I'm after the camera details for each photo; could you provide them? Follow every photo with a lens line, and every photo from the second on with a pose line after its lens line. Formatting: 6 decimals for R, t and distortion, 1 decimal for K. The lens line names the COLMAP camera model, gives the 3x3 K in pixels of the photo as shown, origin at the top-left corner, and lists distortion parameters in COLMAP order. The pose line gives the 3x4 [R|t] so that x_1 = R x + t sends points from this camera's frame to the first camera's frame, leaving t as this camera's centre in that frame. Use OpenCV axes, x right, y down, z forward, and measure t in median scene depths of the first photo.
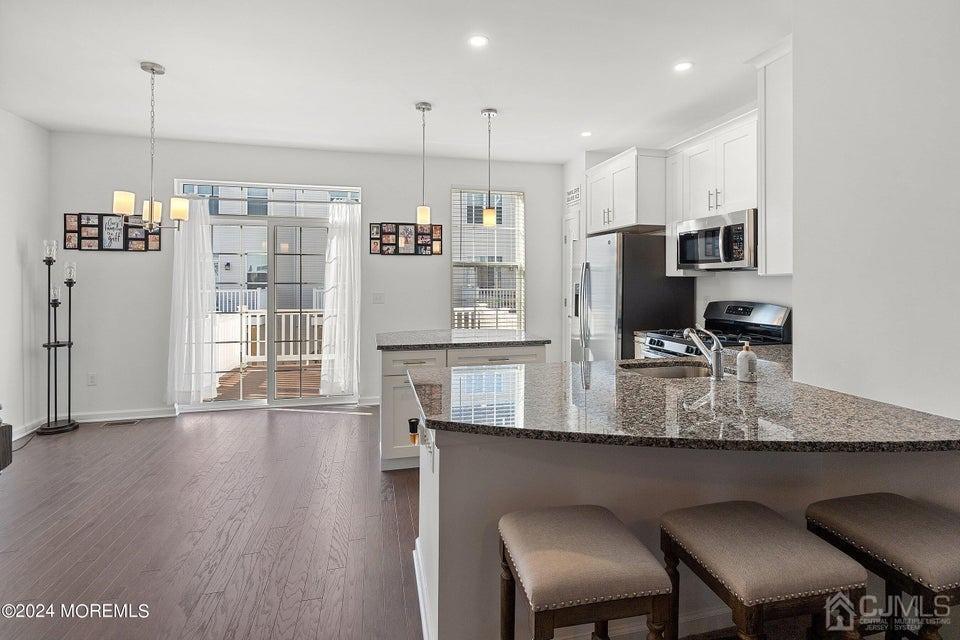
lens RADIAL K [[451.8, 0, 479.6], [0, 451.8, 271.3], [0, 0, 1]] dist [0.002816, -0.000525]
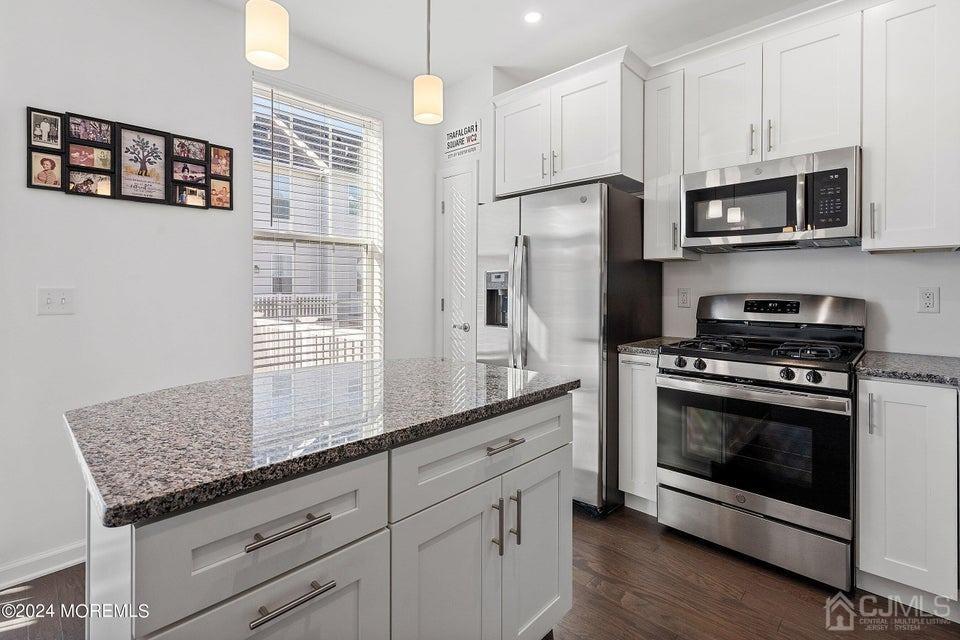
lens RADIAL K [[451.8, 0, 476.0], [0, 451.8, 284.2], [0, 0, 1]] dist [0.002816, -0.000525]
pose [[0.846535, 0.003522, 0.532322, -0.124418], [-0.010946, 0.999882, 0.010790, 0.035884], [-0.532221, -0.014961, 0.846473, 0.469404]]
